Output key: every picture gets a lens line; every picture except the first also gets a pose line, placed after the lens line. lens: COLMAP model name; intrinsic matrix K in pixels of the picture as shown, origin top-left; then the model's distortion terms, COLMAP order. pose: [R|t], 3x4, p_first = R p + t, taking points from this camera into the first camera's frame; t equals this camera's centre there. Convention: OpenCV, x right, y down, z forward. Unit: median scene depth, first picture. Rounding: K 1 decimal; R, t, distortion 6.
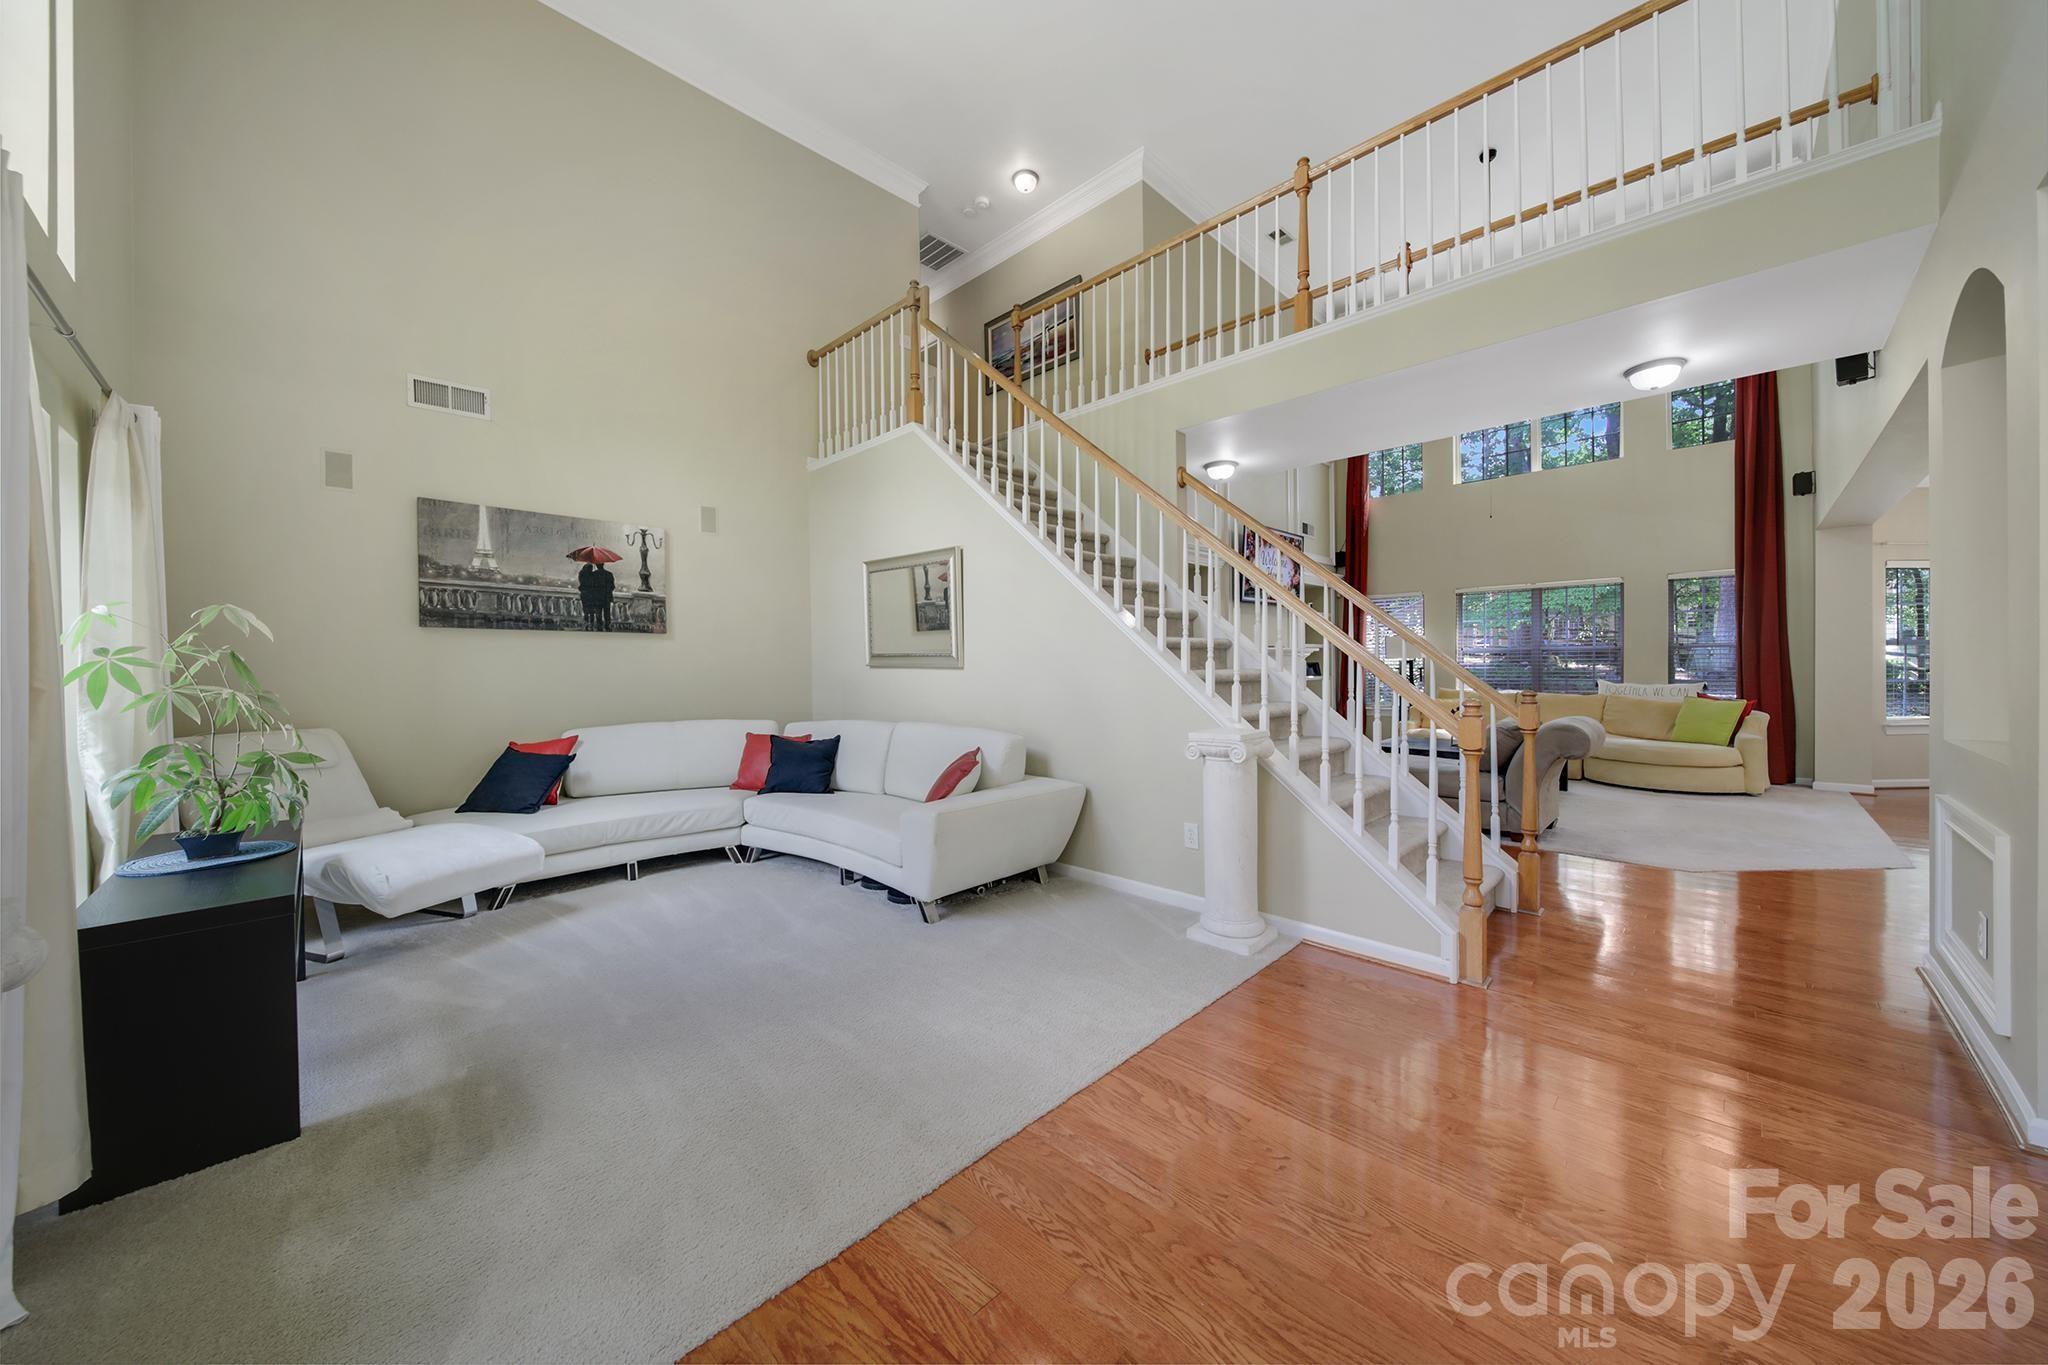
lens RADIAL K [[716.2, 0, 1027.1], [0, 716.2, 672.9], [0, 0, 1]] dist [-0.003320, -0.000965]
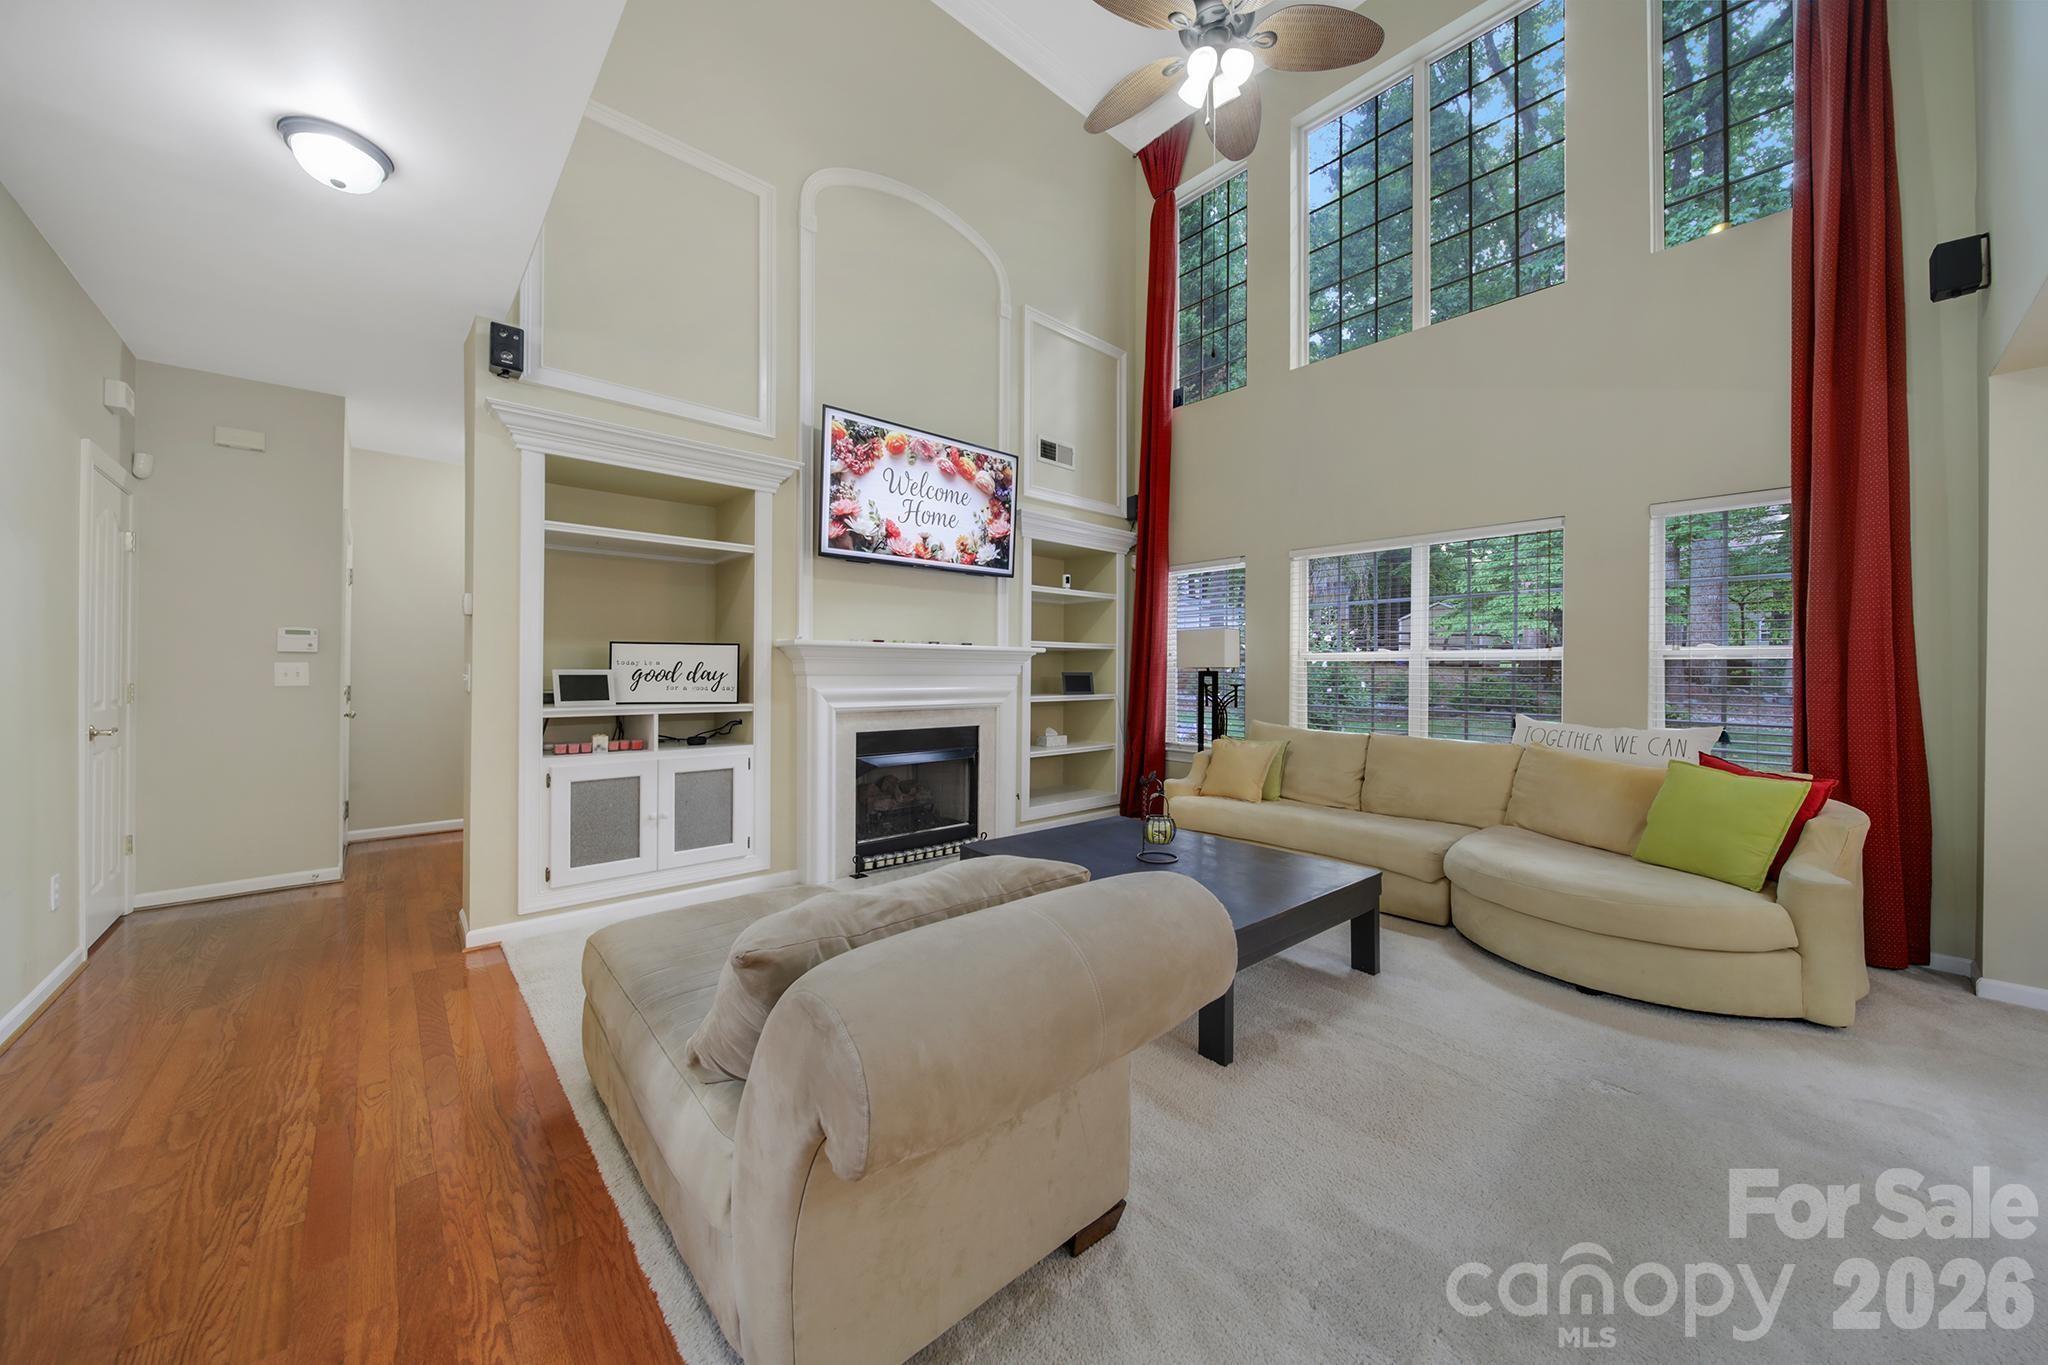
lens RADIAL K [[716.2, 0, 1013.7], [0, 716.2, 669.3], [0, 0, 1]] dist [-0.003320, -0.000965]
pose [[0.997902, 0.016397, -0.062631, 0.775375], [-0.016950, 0.999822, -0.008318, -0.021597], [0.062484, 0.009362, 0.998002, 0.756579]]
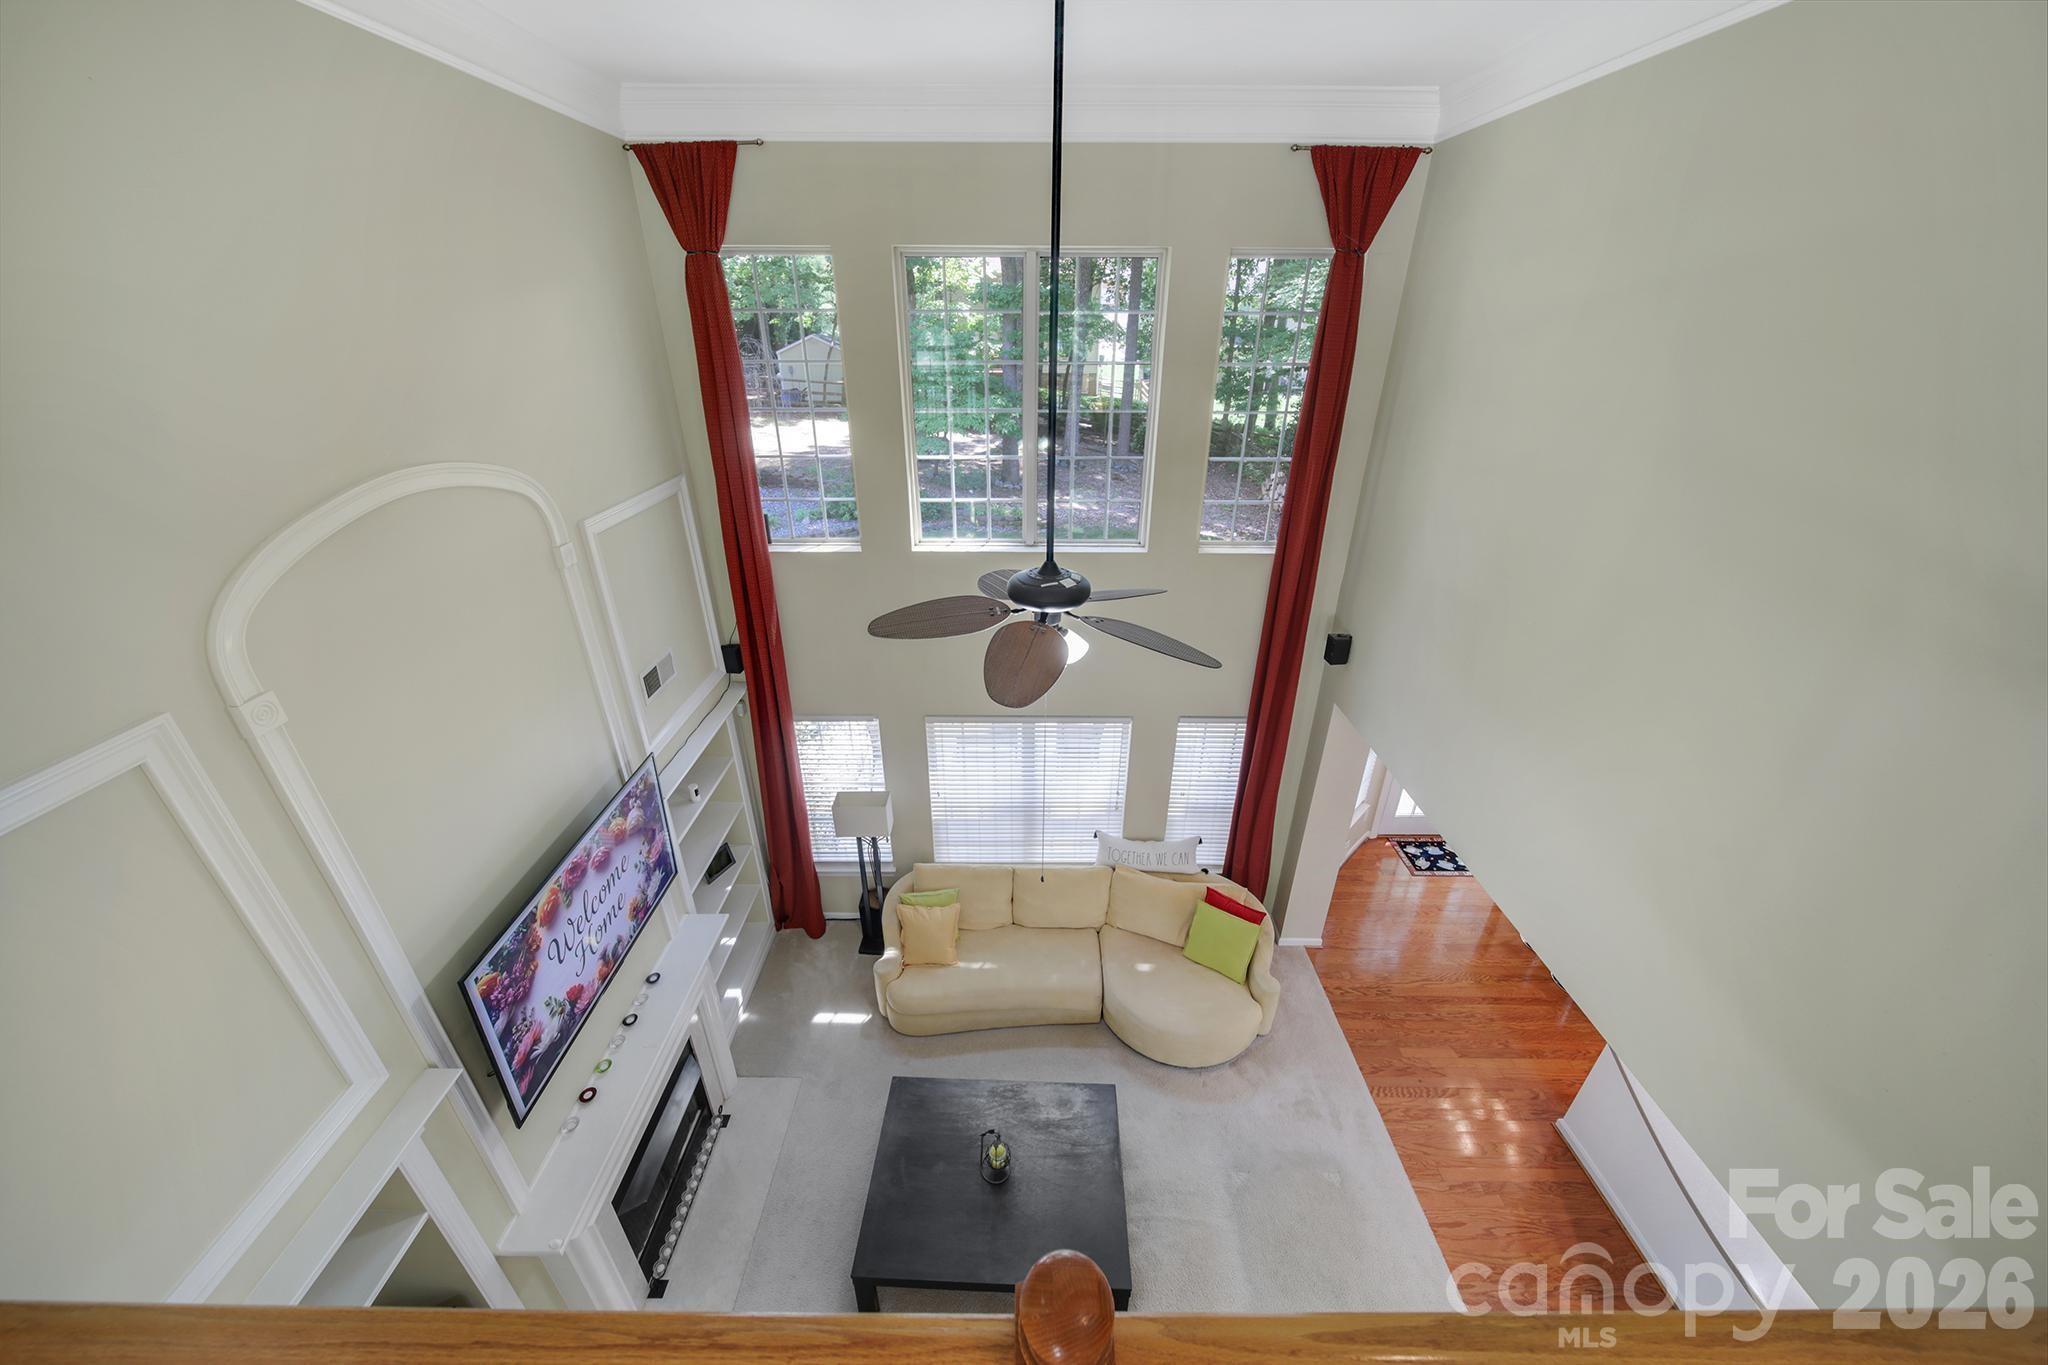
lens RADIAL K [[716.2, 0, 1027.7], [0, 716.2, 673.1], [0, 0, 1]] dist [-0.003320, -0.000965]
pose [[0.715260, -0.297843, 0.632213, 0.531136], [-0.003006, 0.903316, 0.428965, -0.764967], [-0.698852, -0.308722, 0.645210, 1.016569]]
